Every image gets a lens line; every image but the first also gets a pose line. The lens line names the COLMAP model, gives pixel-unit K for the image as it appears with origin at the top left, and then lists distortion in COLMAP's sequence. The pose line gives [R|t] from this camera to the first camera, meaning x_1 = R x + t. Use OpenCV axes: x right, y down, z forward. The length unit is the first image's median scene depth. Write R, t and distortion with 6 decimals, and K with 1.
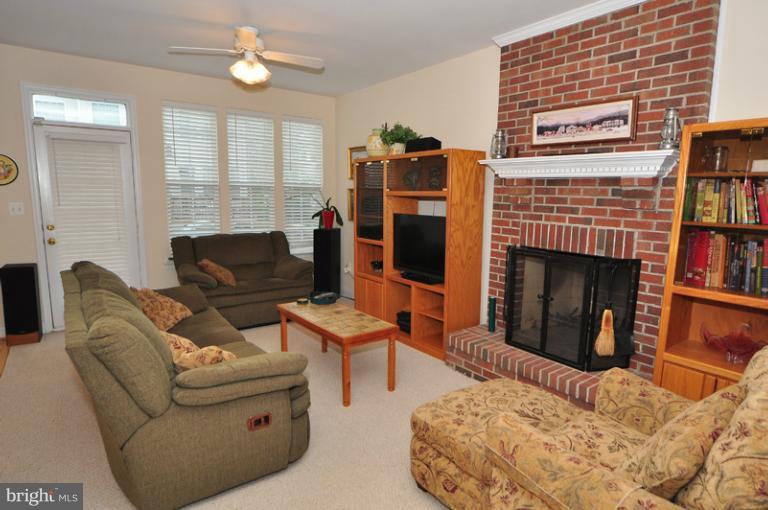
lens RADIAL K [[437.9, 0, 387.0], [0, 437.9, 264.8], [0, 0, 1]] dist [-0.017364, 0.001000]
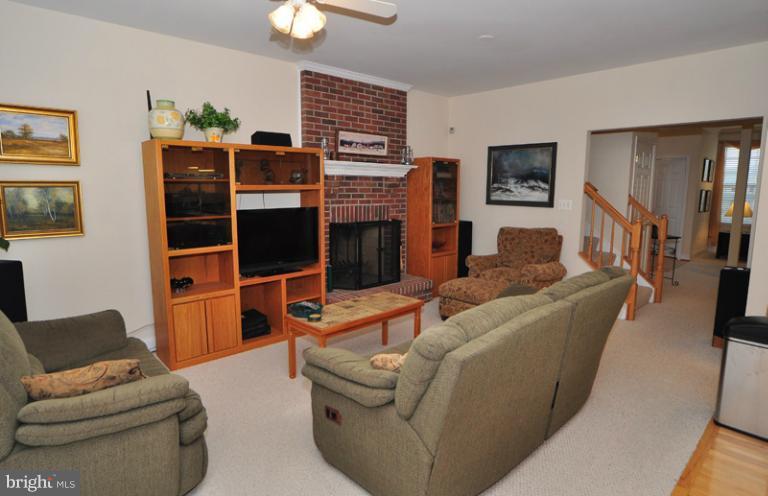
lens RADIAL K [[441.7, 0, 384.0], [0, 441.7, 248.0], [0, 0, 1]] dist [-0.005375, -0.000819]
pose [[-0.130866, -0.156408, 0.978985, -1.177416], [0.152115, 0.972616, 0.175724, -0.203411], [-0.979661, 0.171915, -0.103491, 1.074631]]
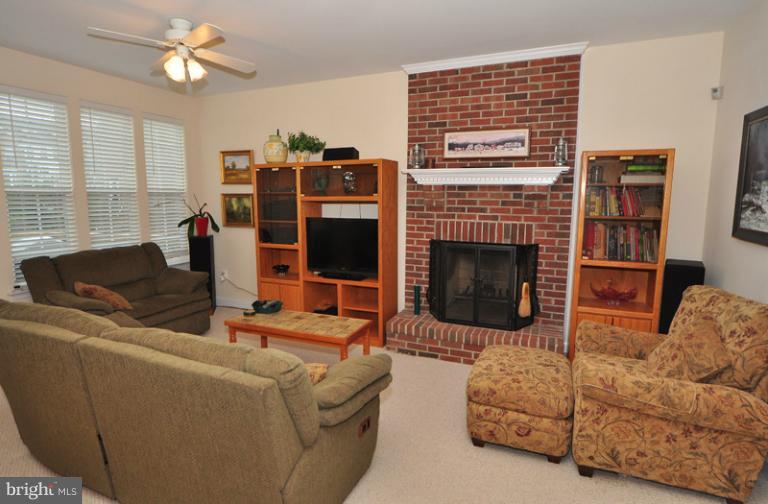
lens RADIAL K [[420.4, 0, 366.7], [0, 420.4, 255.1], [0, 0, 1]] dist [-0.015605, 0.000168]
pose [[0.875651, -0.083528, 0.475667, -0.454480], [0.090166, 0.995887, 0.008895, -0.032077], [-0.474454, 0.035100, 0.879580, 0.072089]]
